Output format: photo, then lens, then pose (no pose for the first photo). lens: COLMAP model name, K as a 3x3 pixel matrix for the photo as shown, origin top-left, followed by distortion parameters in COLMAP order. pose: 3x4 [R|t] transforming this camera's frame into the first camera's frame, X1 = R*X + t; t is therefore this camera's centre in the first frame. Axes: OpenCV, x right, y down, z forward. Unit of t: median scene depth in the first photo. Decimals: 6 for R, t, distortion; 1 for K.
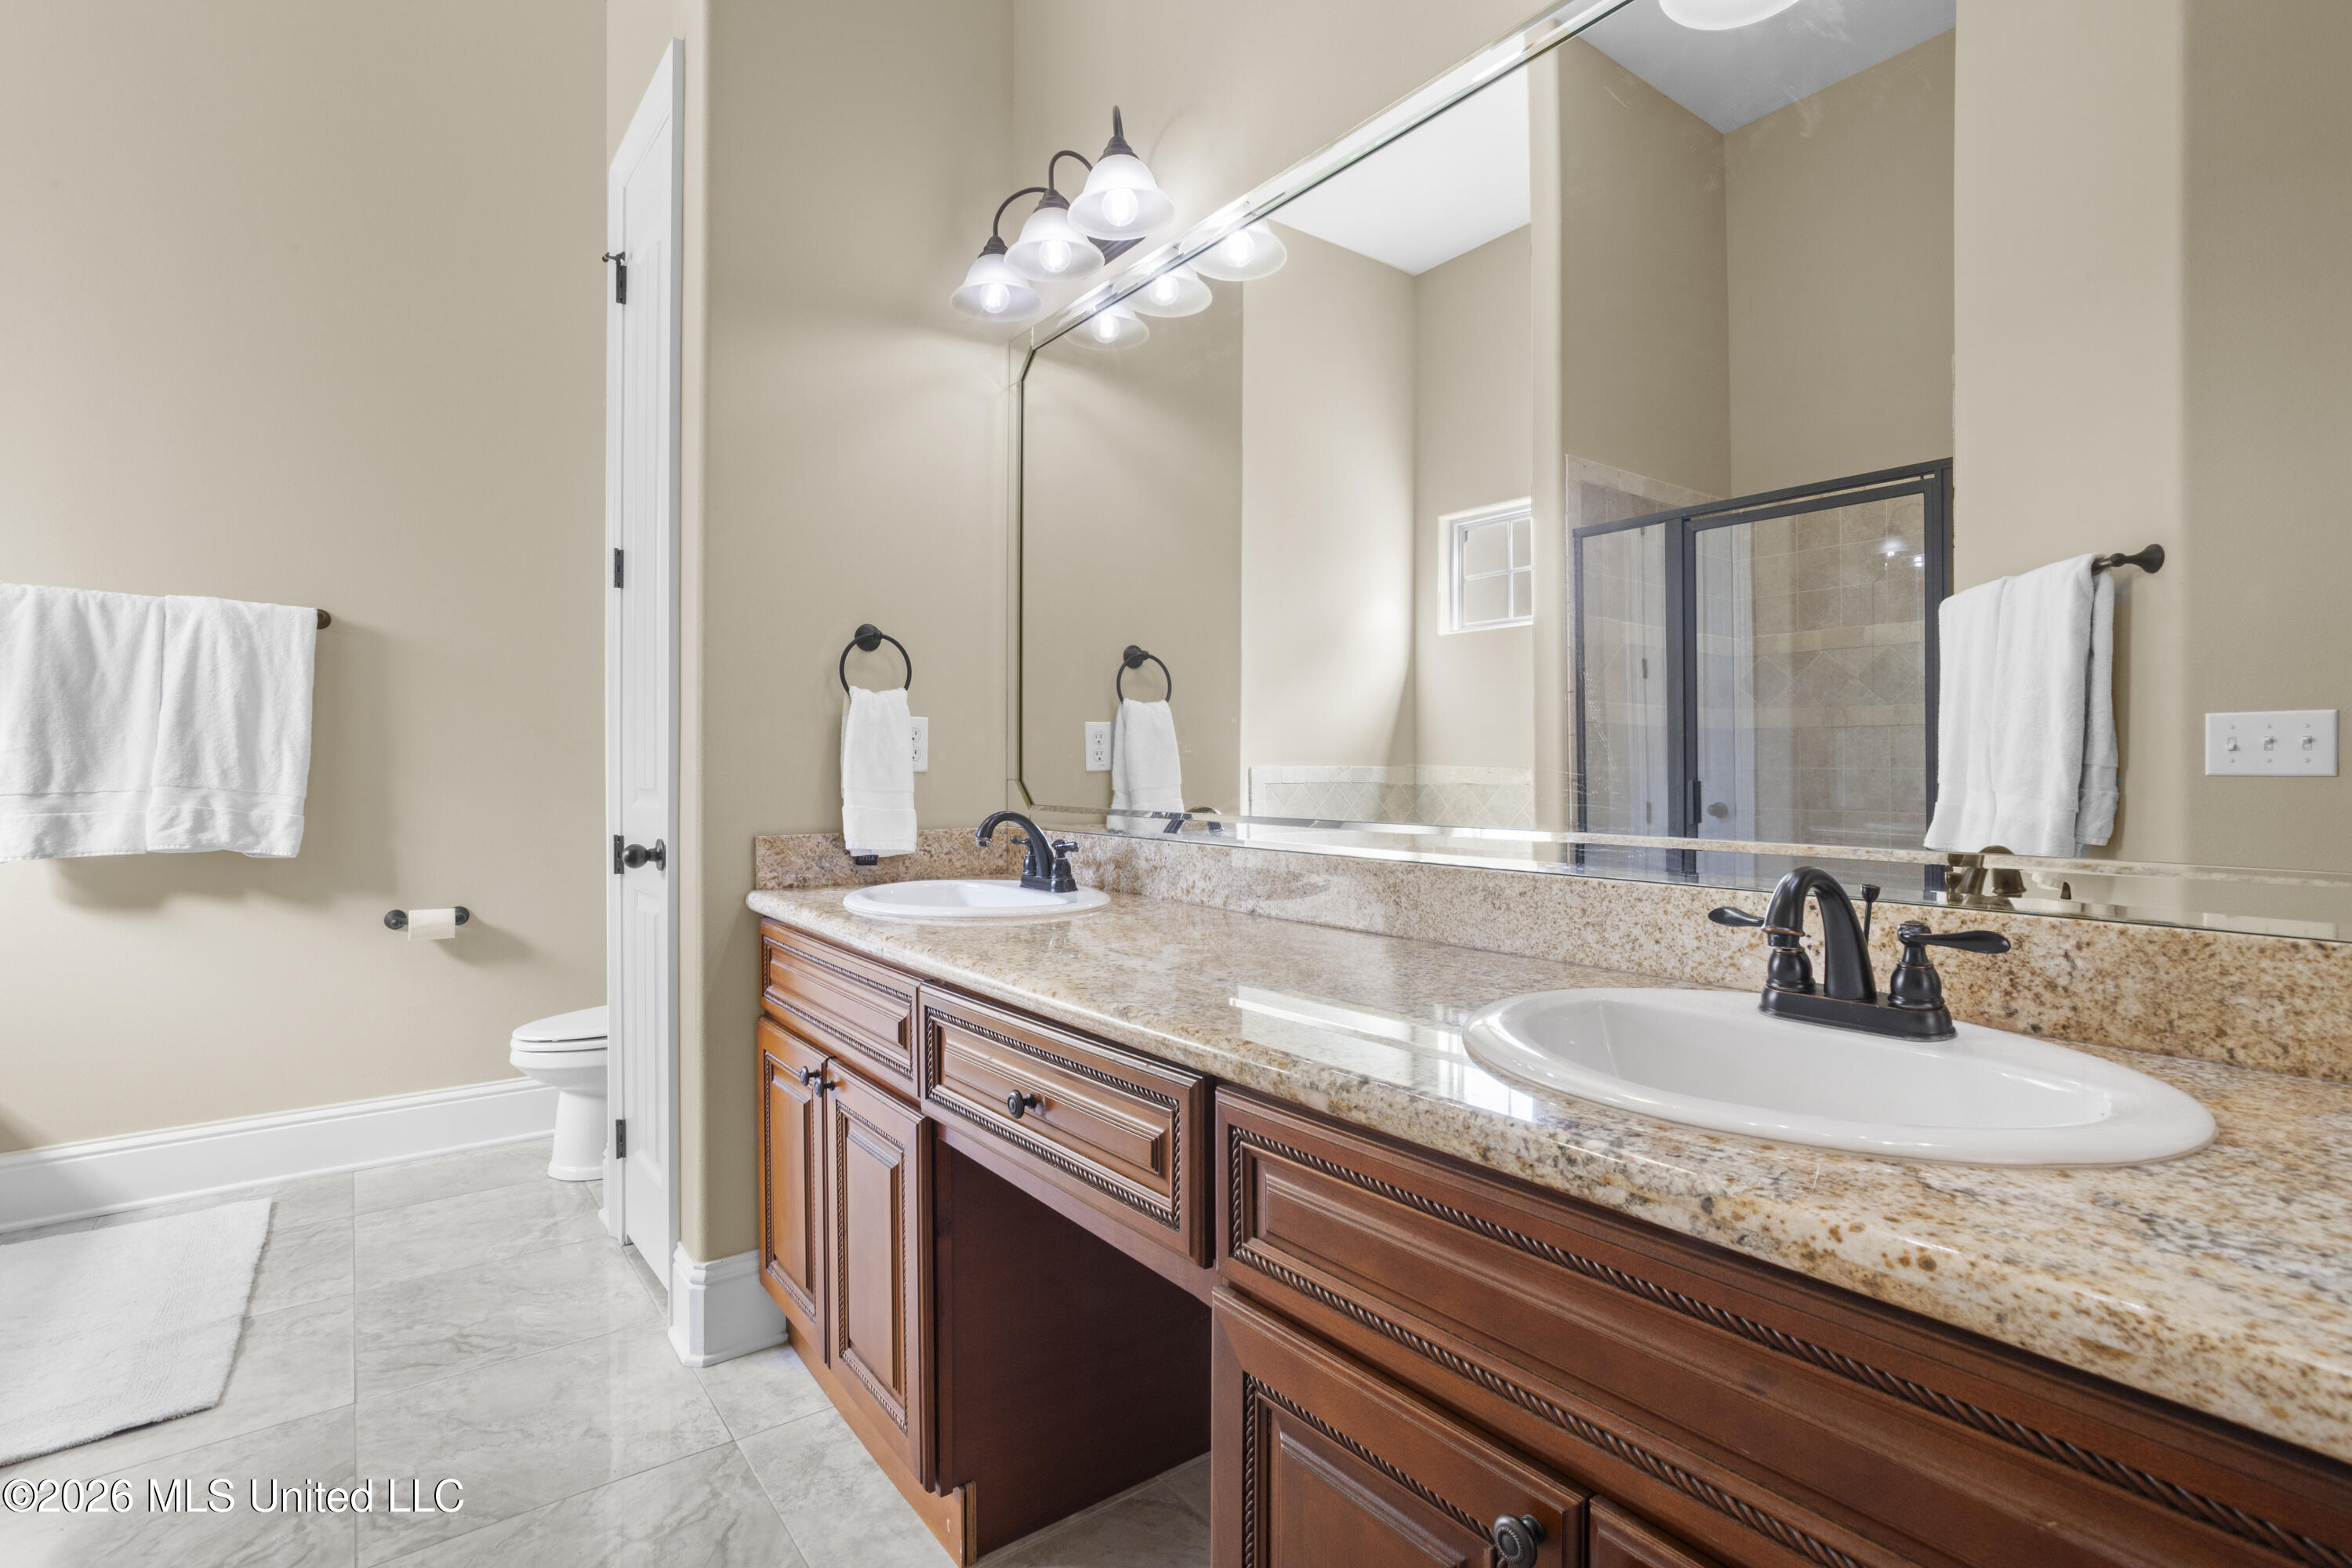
lens RADIAL K [[1112.2, 0, 1178.7], [0, 1112.2, 774.3], [0, 0, 1]] dist [0.008144, 0.004688]
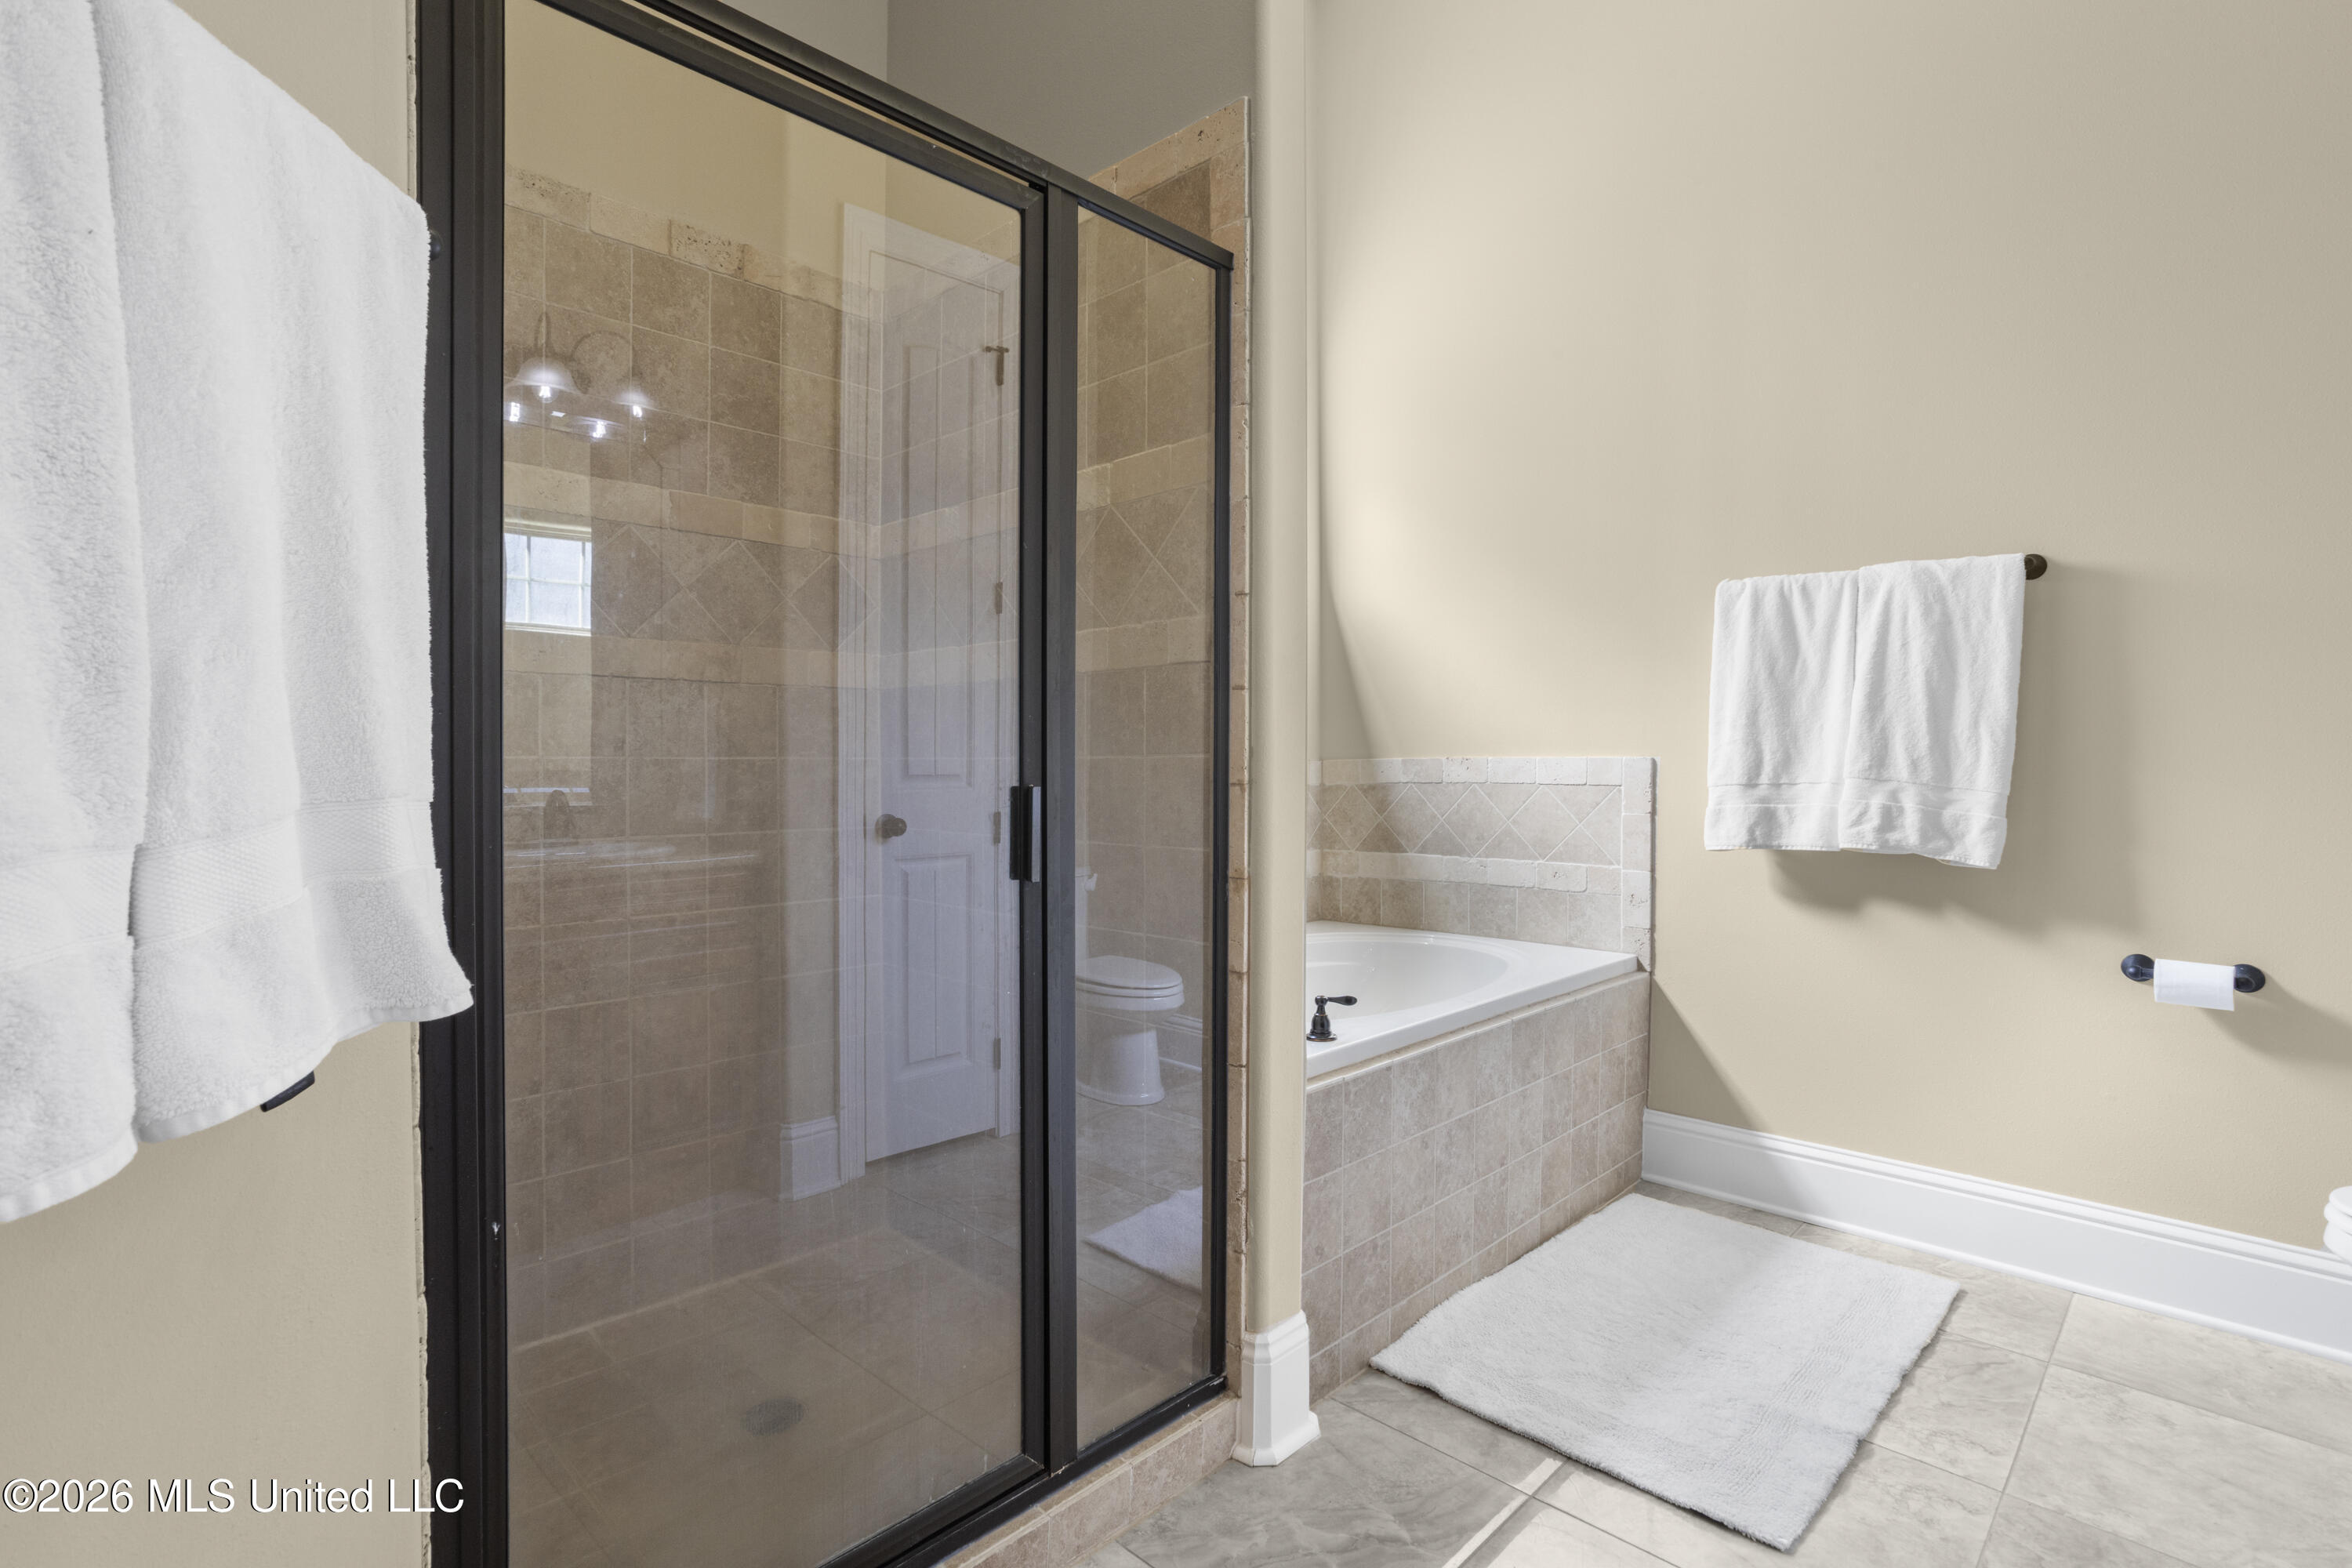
lens RADIAL K [[1112.2, 0, 1173.5], [0, 1112.2, 774.7], [0, 0, 1]] dist [0.008144, 0.004688]
pose [[0.159305, 0.007361, -0.987202, -0.100686], [-0.005624, 0.999963, 0.006549, 0.004955], [0.987213, 0.004509, 0.159340, 0.313457]]
